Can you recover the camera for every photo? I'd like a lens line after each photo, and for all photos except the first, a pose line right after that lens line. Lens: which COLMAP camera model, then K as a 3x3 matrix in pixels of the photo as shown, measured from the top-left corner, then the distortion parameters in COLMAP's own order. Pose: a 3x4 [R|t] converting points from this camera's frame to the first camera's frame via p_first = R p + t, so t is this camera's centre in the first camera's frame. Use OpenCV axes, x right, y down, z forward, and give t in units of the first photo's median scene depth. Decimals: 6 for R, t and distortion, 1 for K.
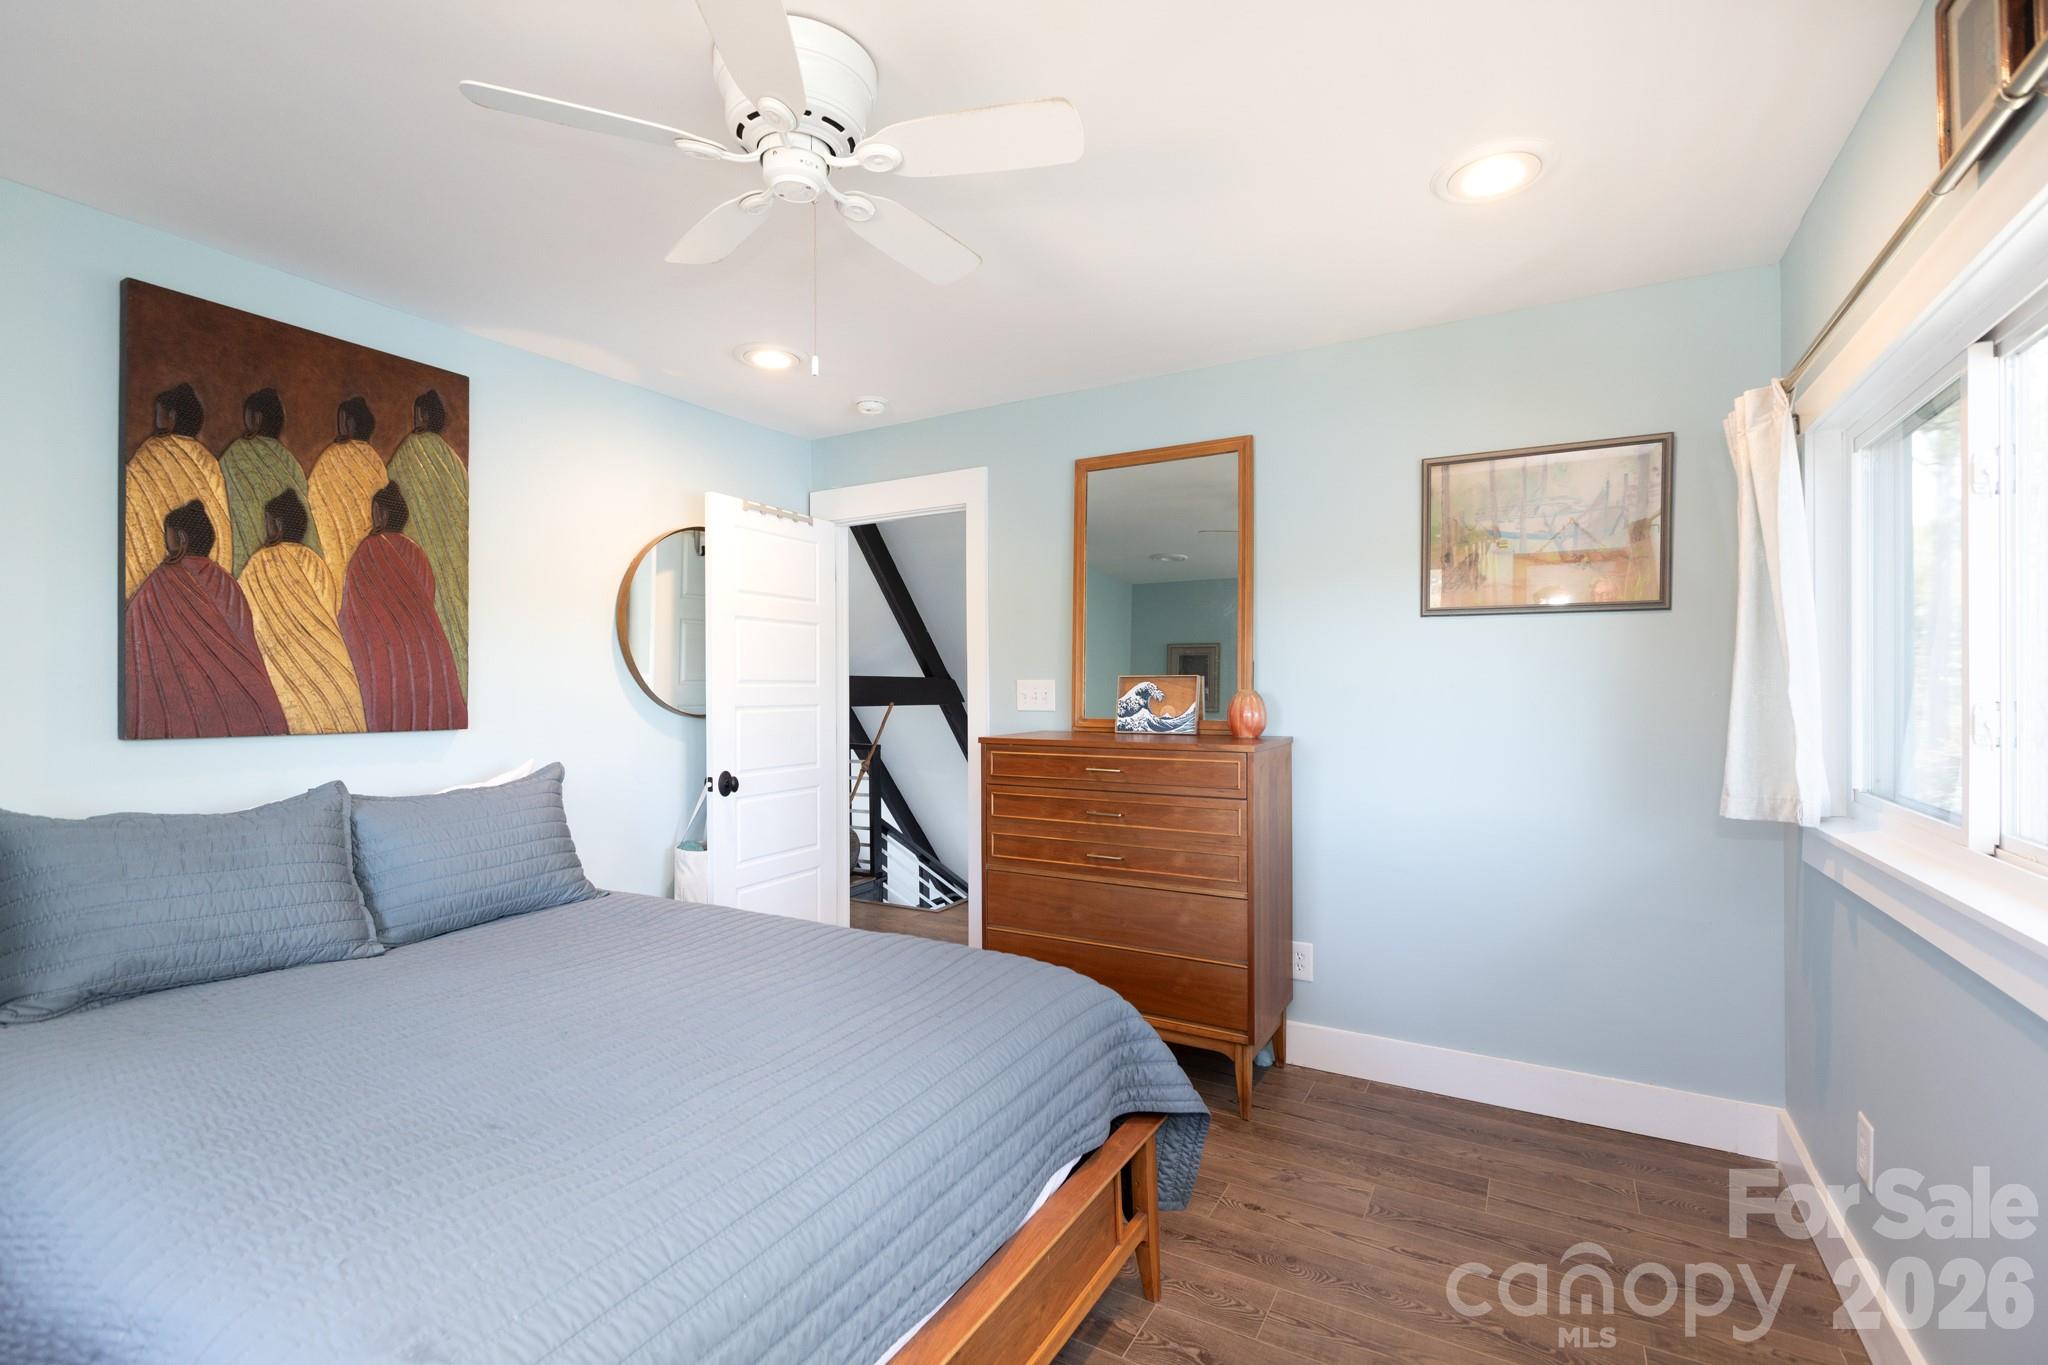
lens RADIAL K [[919.0, 0, 1017.0], [0, 919.0, 684.2], [0, 0, 1]] dist [0.017275, -0.009185]
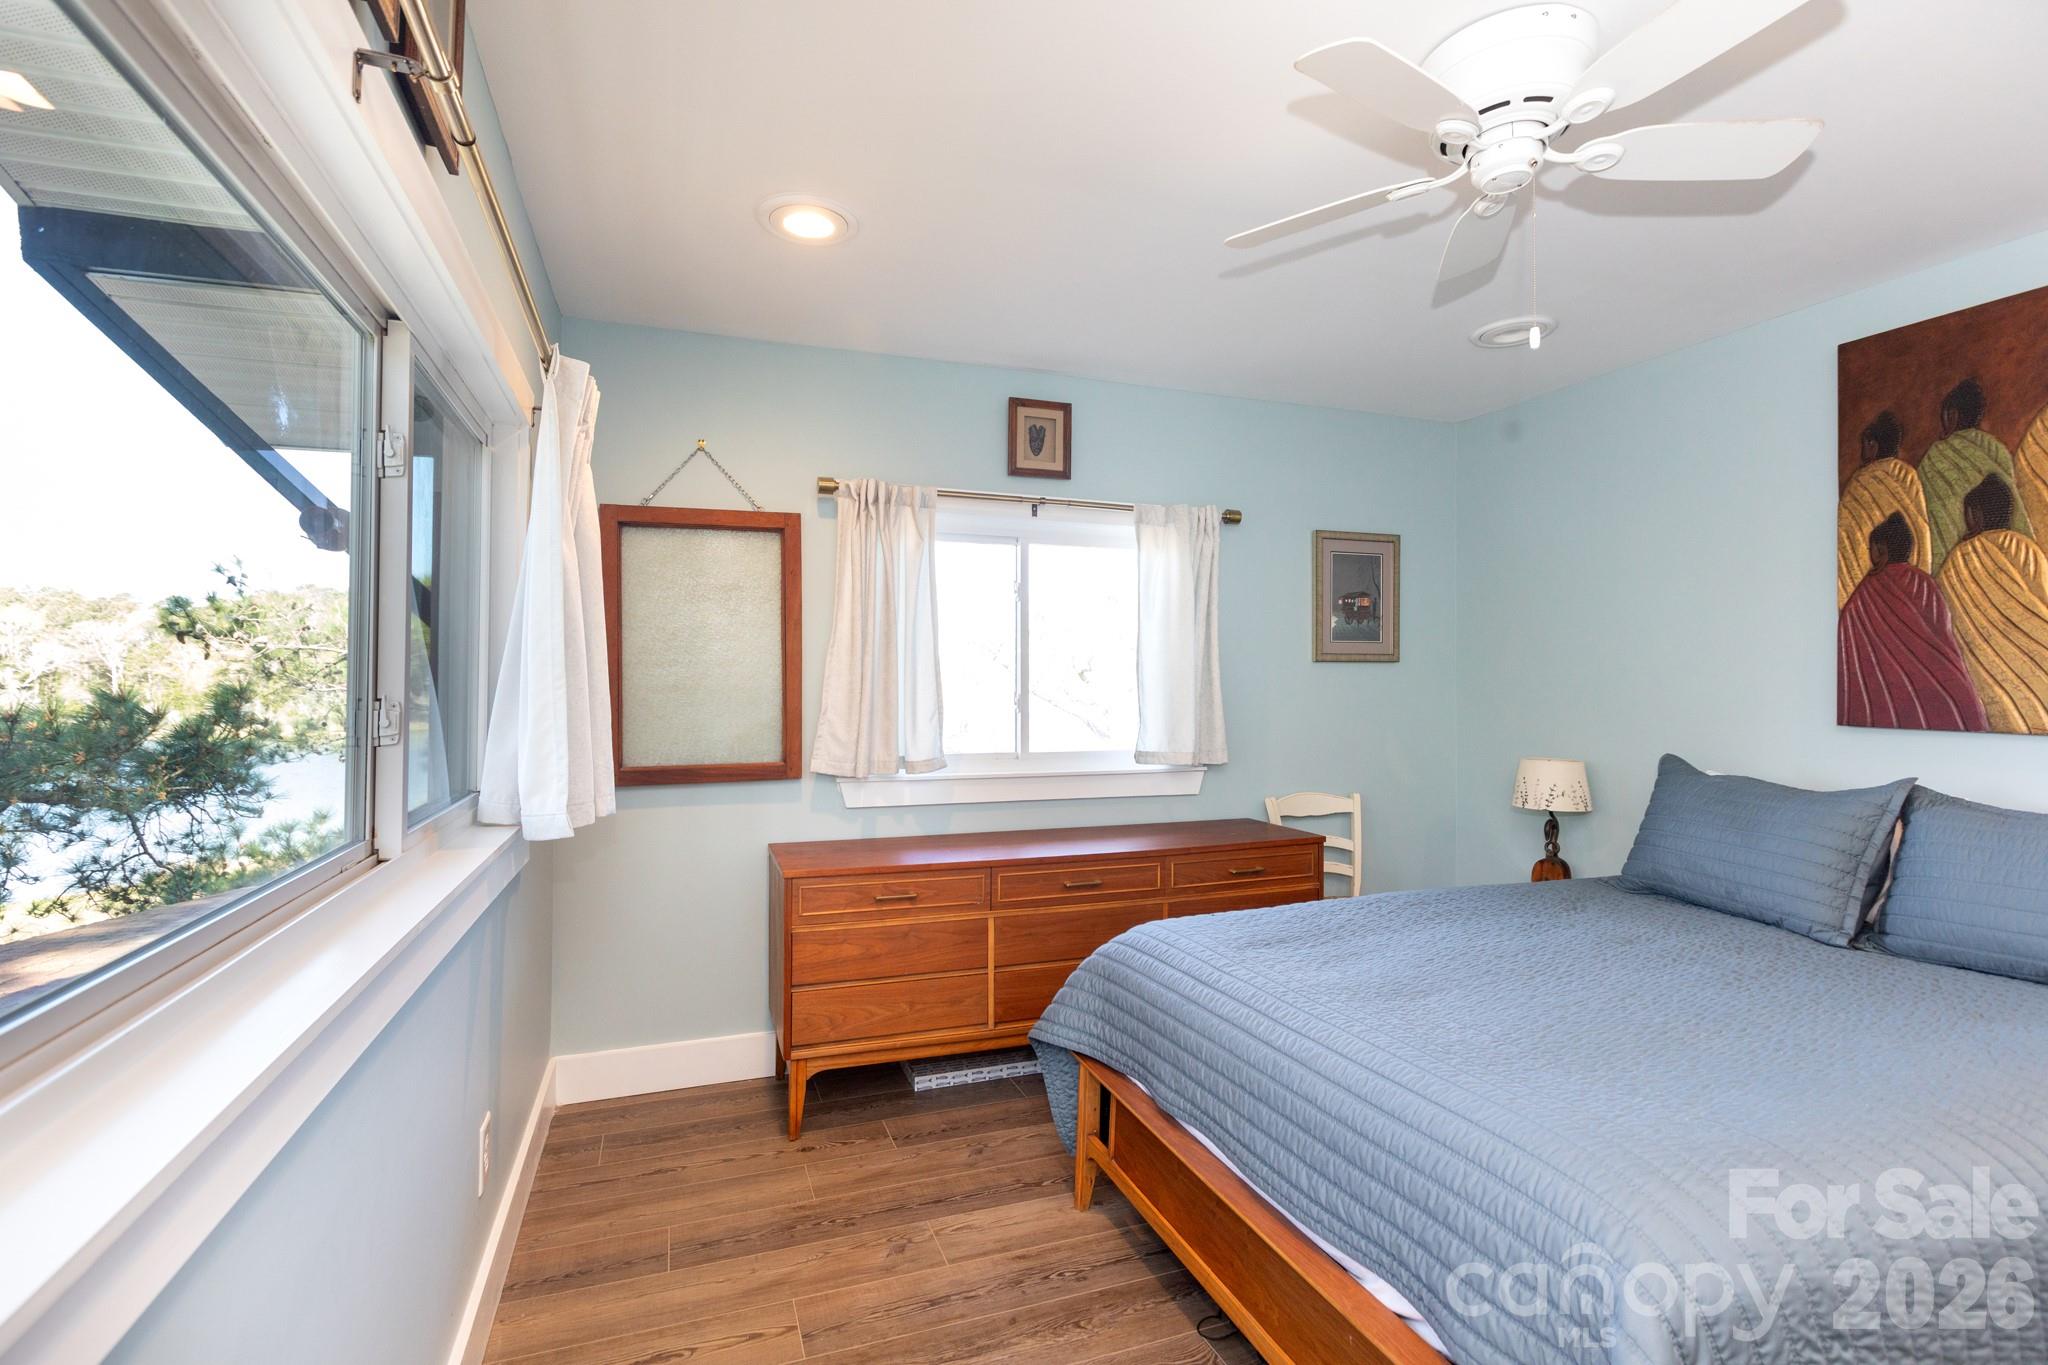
lens RADIAL K [[919.0, 0, 1017.0], [0, 919.0, 684.2], [0, 0, 1]] dist [0.017275, -0.009185]
pose [[-0.636206, 0.001966, -0.771517, 0.623141], [-0.000794, 0.999995, 0.003204, 0.002290], [0.771519, 0.002651, -0.636201, 0.892669]]
